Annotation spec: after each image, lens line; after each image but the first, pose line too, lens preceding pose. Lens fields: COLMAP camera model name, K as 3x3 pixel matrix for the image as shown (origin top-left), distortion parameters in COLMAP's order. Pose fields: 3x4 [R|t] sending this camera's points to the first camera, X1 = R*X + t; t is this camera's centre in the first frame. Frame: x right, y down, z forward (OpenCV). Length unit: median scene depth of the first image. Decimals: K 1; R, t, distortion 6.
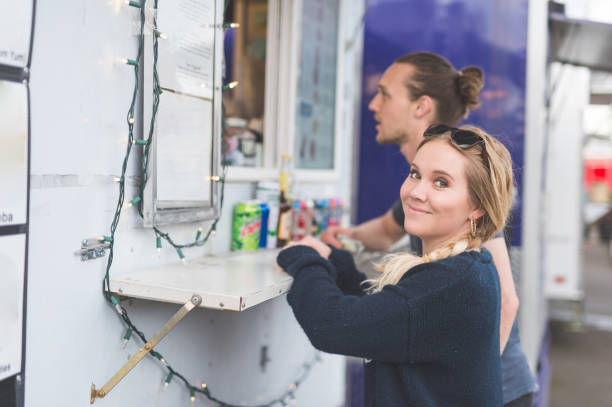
lens RADIAL K [[859.4, 0, 300.8], [0, 859.4, 203.6], [0, 0, 1]] dist [0.000010, 0.000000]
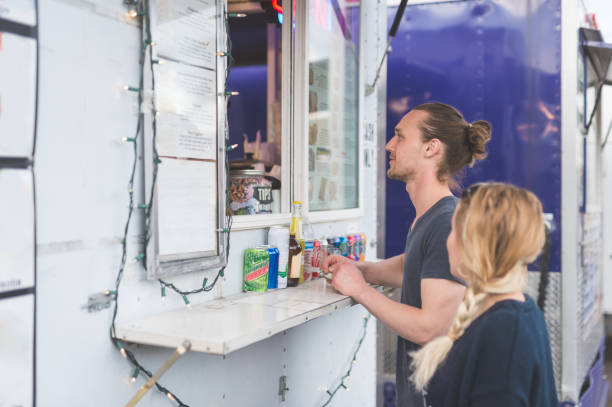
lens RADIAL K [[859.4, 0, 309.2], [0, 859.4, 200.9], [0, 0, 1]] dist [0.000010, 0.000000]
pose [[0.996028, -0.028577, -0.084333, 0.112127], [0.026692, 0.999370, -0.023392, -0.038263], [0.084949, 0.021048, 0.996163, -0.109149]]
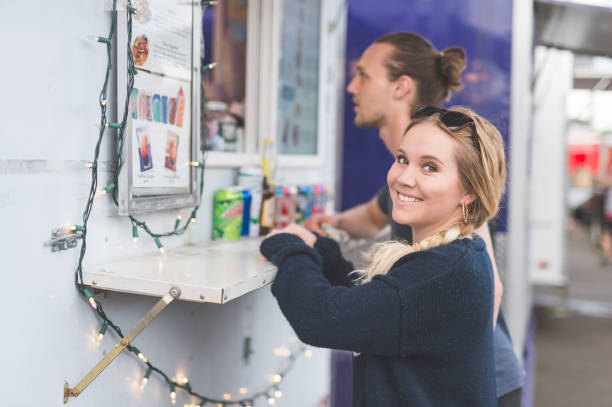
lens RADIAL K [[859.4, 0, 300.2], [0, 859.4, 206.0], [0, 0, 1]] dist [0.000010, 0.000000]
pose [[0.999768, -0.006822, 0.020427, -0.002276], [0.006454, 0.999817, 0.018022, 0.001004], [-0.020546, -0.017886, 0.999629, 0.044127]]
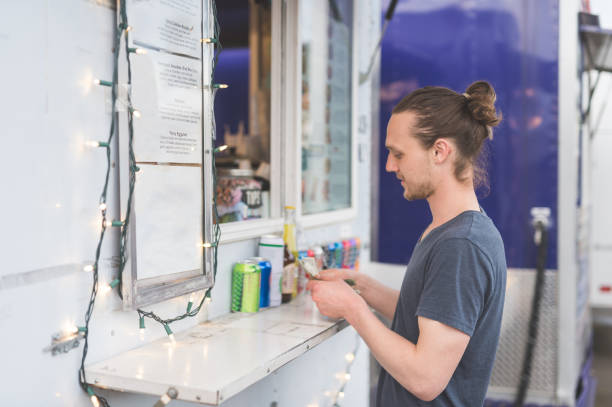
lens RADIAL K [[859.4, 0, 309.1], [0, 859.4, 204.0], [0, 0, 1]] dist [0.000010, 0.000000]
pose [[0.998438, -0.025402, -0.049761, 0.064913], [0.025559, 0.999670, 0.002514, -0.075587], [0.049681, -0.003782, 0.998758, 0.038574]]
